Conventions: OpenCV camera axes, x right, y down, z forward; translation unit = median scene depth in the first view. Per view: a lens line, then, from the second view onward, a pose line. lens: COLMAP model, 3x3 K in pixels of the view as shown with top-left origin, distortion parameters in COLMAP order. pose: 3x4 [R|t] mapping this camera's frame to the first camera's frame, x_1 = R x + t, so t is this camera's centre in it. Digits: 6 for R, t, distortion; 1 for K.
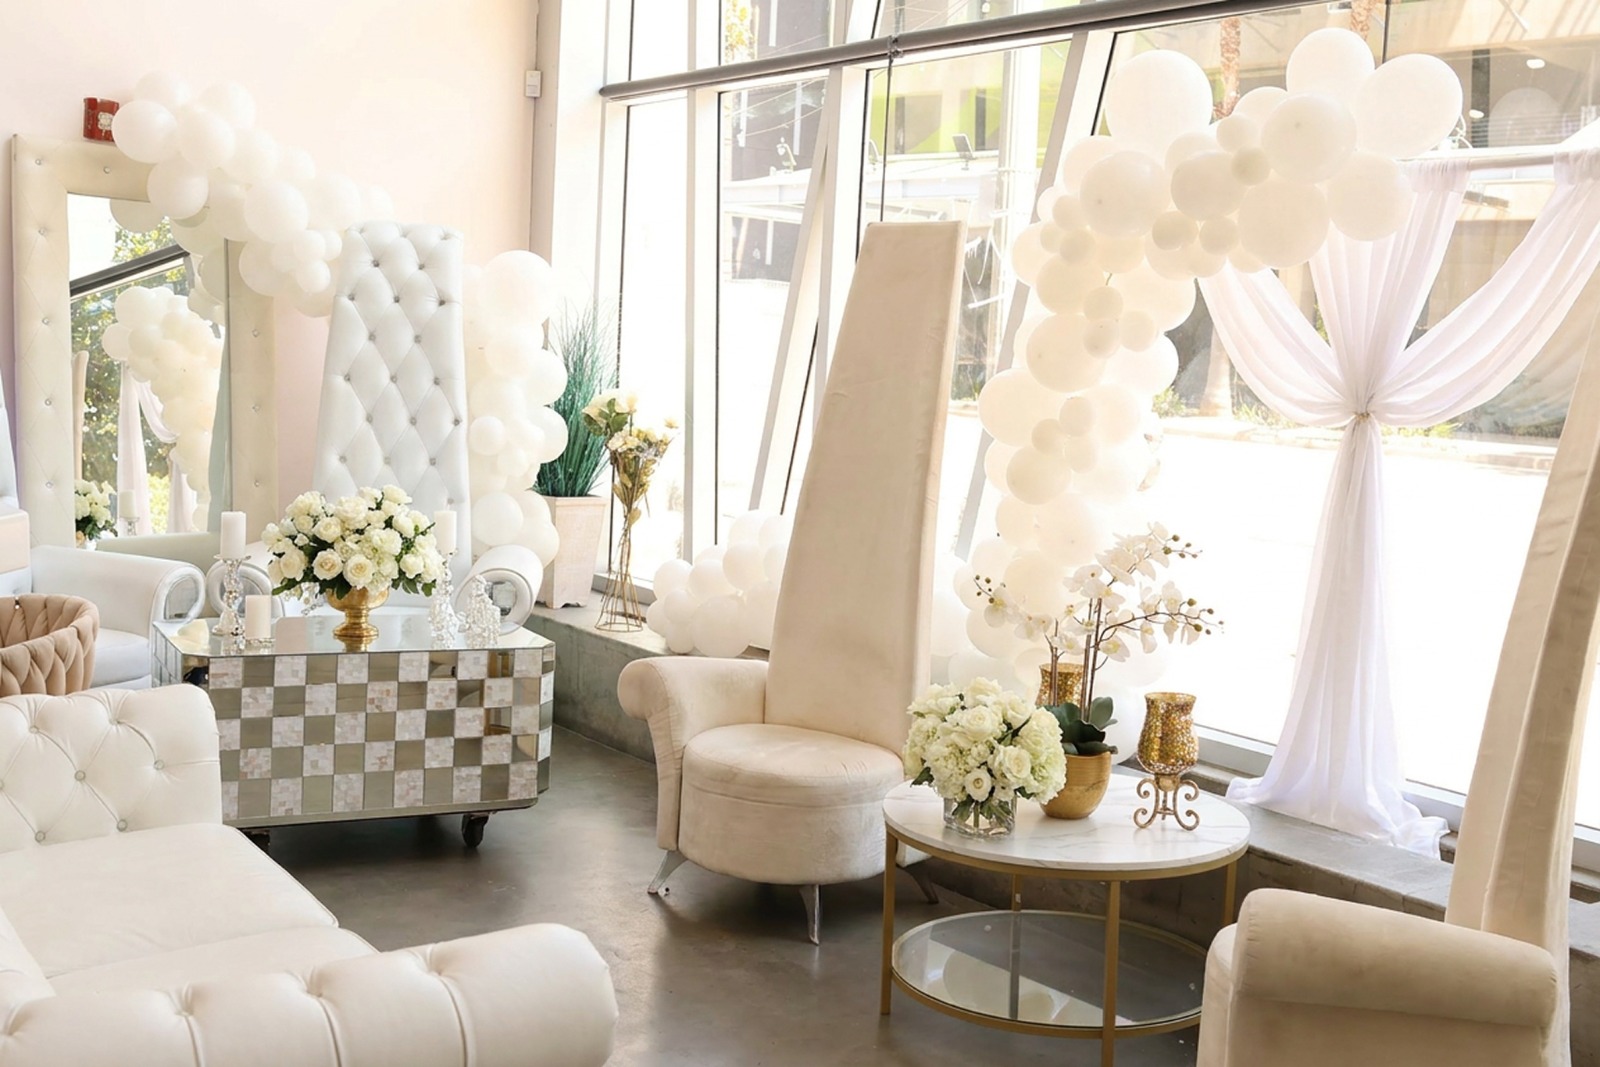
lens RADIAL K [[1720.5, 0, 800.0], [0, 1720.5, 533.5], [0, 0, 1]] dist [-0.006871, 0.003617]
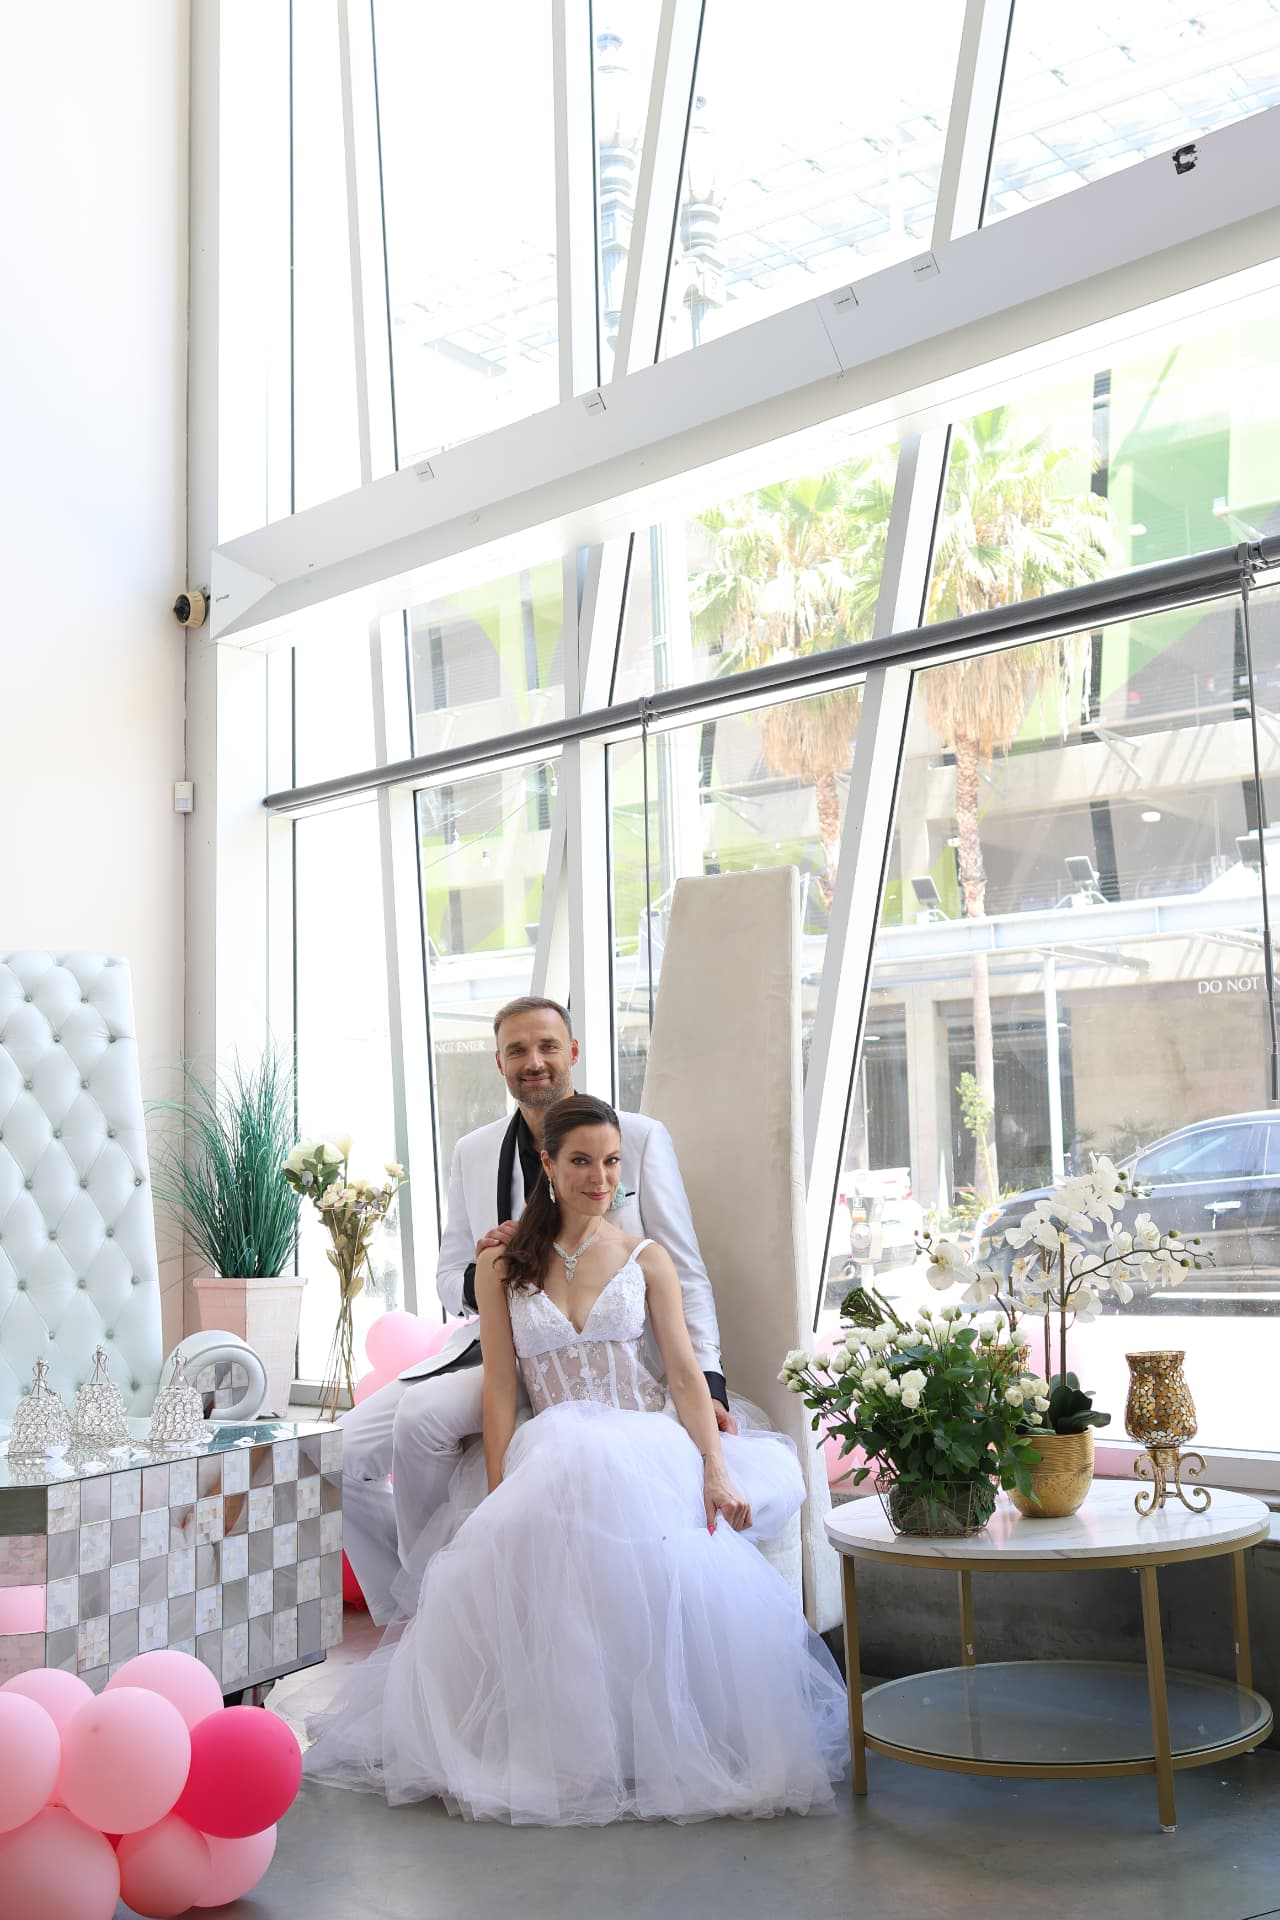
lens RADIAL K [[2064.6, 0, 640.0], [0, 2064.6, 960.0], [0, 0, 1]] dist [-0.006871, 0.003617]
pose [[0.986762, -0.057742, 0.151547, -0.103034], [0.089069, 0.973875, -0.208888, 0.055295], [-0.135526, 0.219621, 0.966126, 0.004599]]
